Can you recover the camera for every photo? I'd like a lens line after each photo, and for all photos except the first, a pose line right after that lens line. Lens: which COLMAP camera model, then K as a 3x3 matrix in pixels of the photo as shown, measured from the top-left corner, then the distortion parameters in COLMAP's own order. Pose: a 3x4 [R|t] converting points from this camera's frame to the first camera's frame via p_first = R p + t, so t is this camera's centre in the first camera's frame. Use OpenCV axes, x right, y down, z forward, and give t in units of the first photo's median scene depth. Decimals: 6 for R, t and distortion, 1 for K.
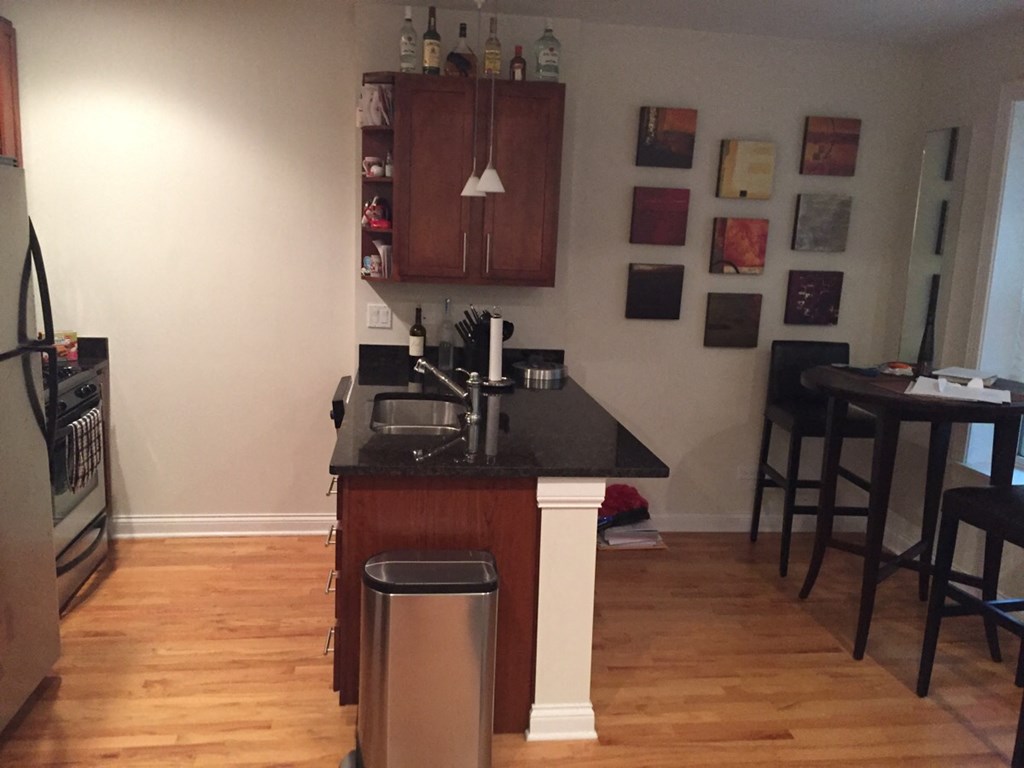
lens RADIAL K [[876.9, 0, 512.0], [0, 876.9, 384.0], [0, 0, 1]] dist [0.106280, -0.117112]
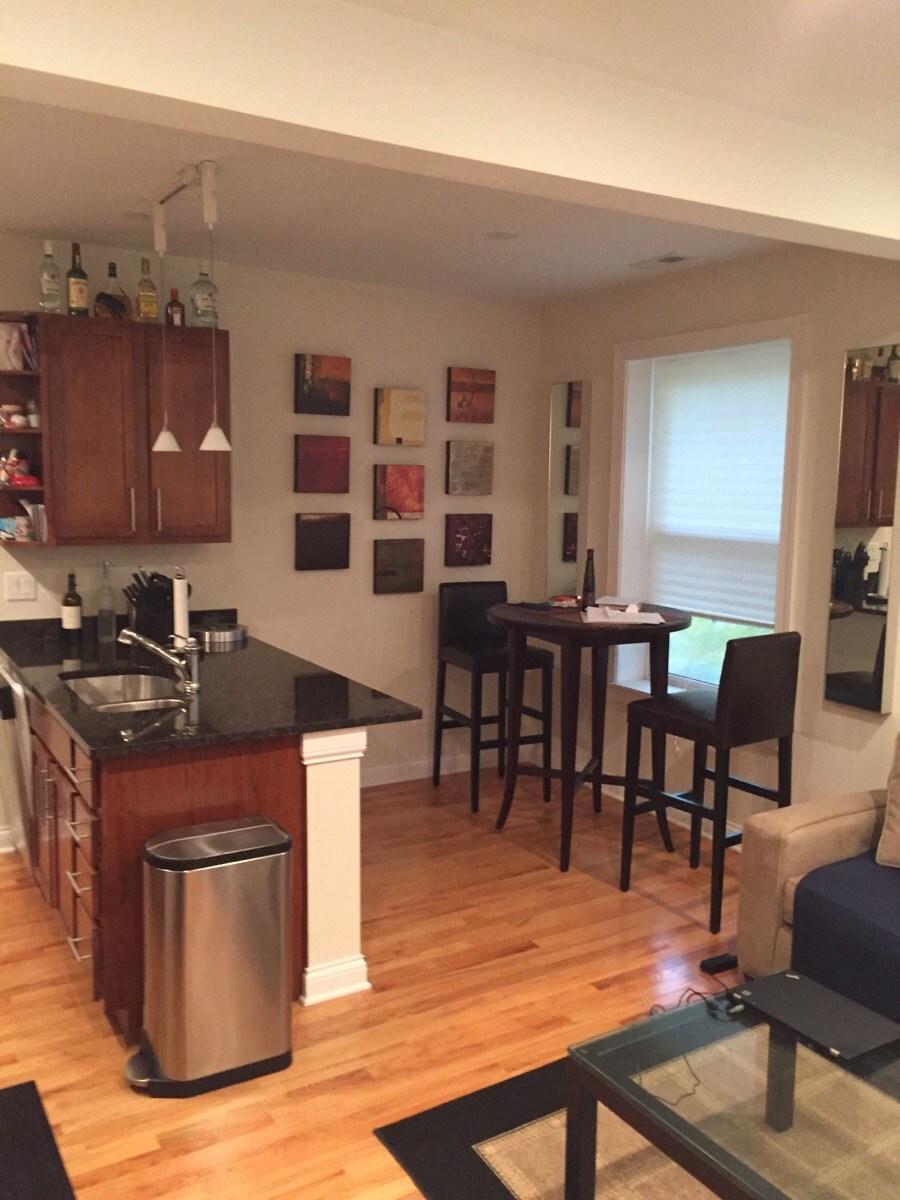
lens RADIAL K [[1027.6, 0, 450.0], [0, 1027.6, 600.0], [0, 0, 1]] dist [0.106280, -0.117112]
pose [[0.917957, -0.075801, 0.389370, -0.168149], [0.091841, 0.995515, -0.022718, -0.002590], [-0.385902, 0.056614, 0.920801, -0.098642]]
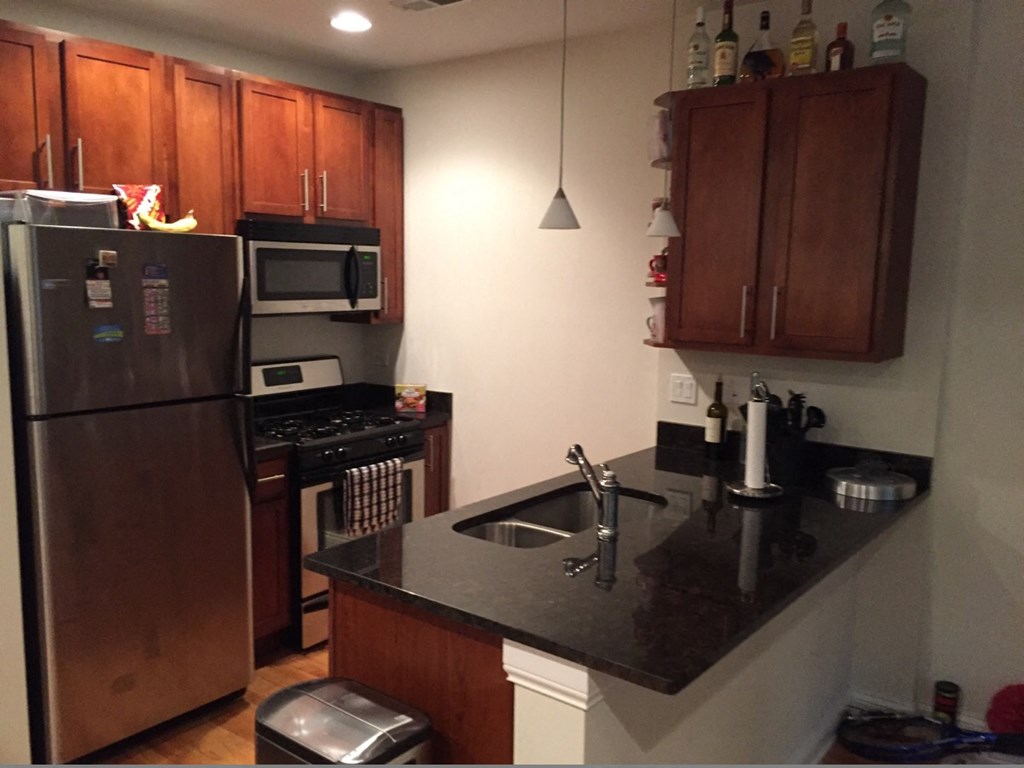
lens RADIAL K [[876.9, 0, 512.0], [0, 876.9, 384.0], [0, 0, 1]] dist [0.106280, -0.117112]
pose [[0.704032, 0.062445, -0.707417, 0.325034], [-0.110931, 0.993569, -0.022696, -0.046932], [0.701451, 0.094453, 0.706432, 0.319194]]
